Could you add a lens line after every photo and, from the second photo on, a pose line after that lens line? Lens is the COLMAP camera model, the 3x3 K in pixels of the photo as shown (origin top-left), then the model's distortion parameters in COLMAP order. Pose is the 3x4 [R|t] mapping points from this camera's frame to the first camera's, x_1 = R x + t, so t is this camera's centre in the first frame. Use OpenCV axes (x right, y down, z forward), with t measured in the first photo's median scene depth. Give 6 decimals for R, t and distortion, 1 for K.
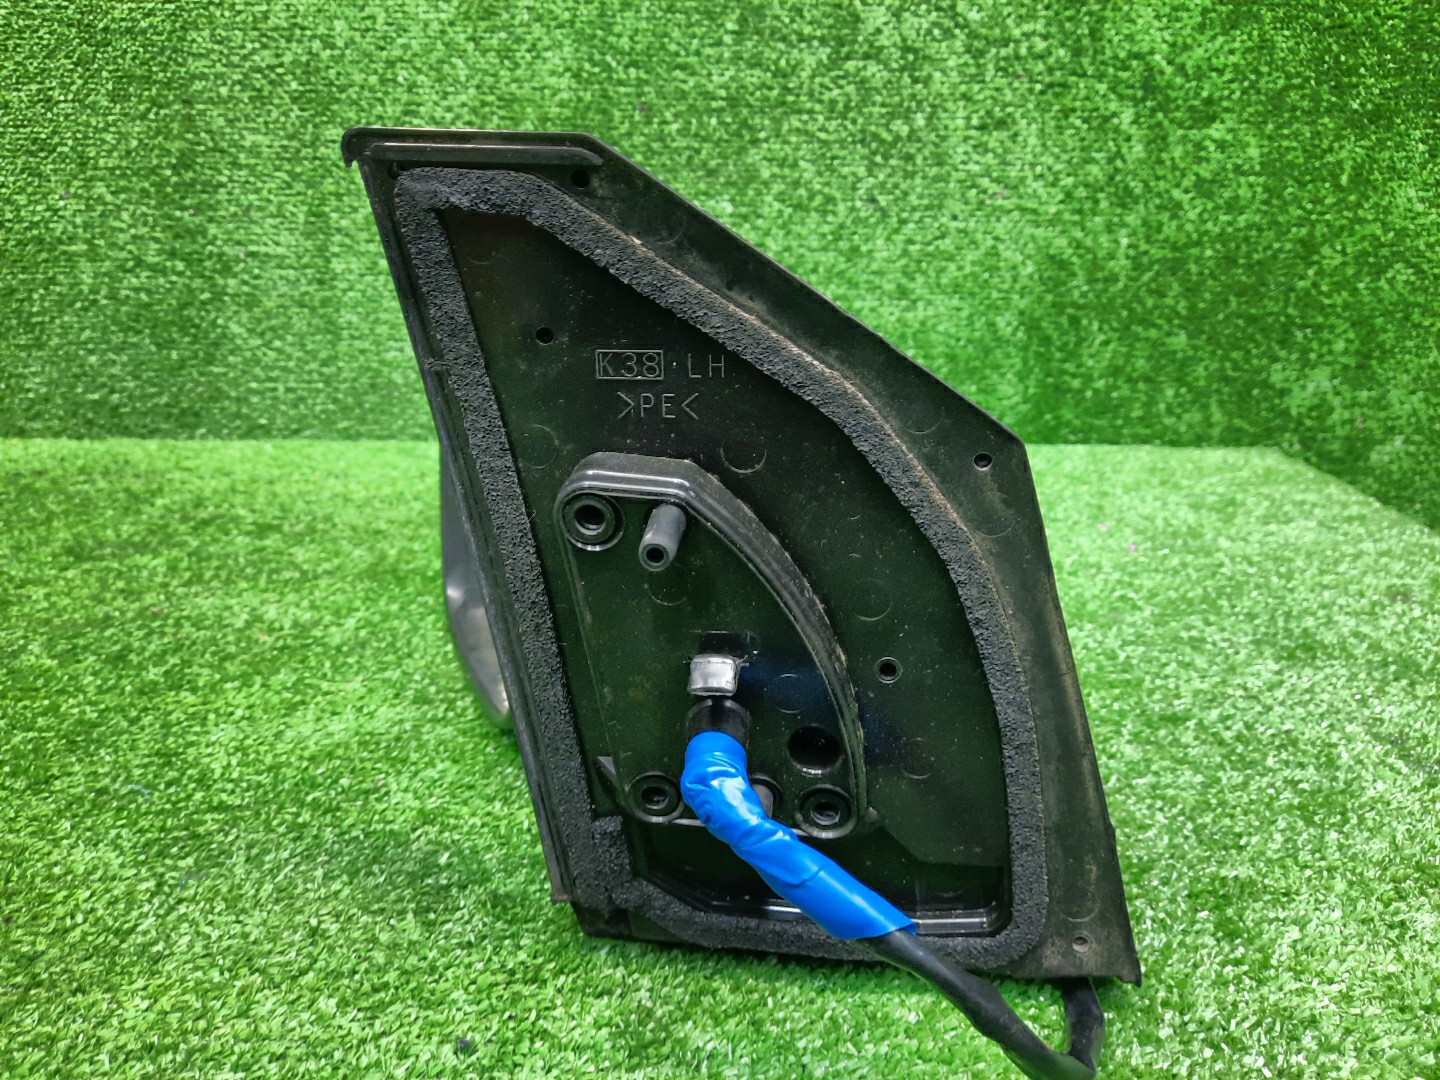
lens RADIAL K [[1108.2, 0, 728.7], [0, 1108.2, 539.5], [0, 0, 1]] dist [0.026593, -0.055420]
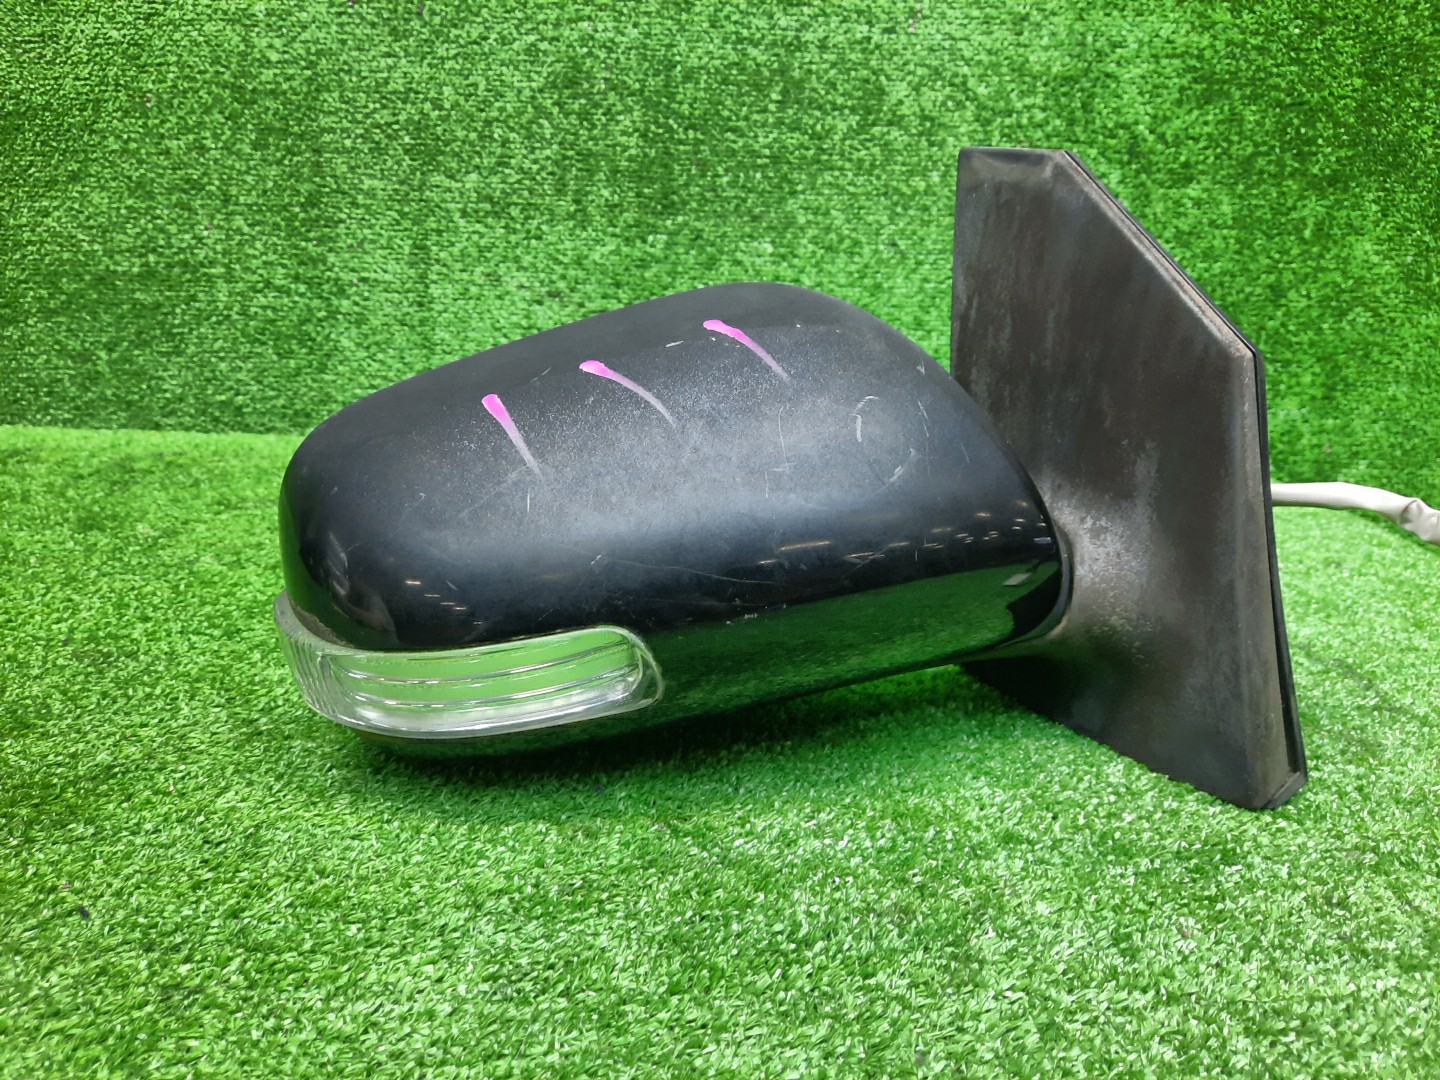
lens RADIAL K [[1101.5, 0, 733.0], [0, 1101.5, 538.8], [0, 0, 1]] dist [0.034378, -0.060014]
pose [[0.999425, 0.022731, -0.025140, -0.002464], [-0.024473, 0.997155, -0.071301, 0.092756], [0.023448, 0.071875, 0.997138, -0.140877]]
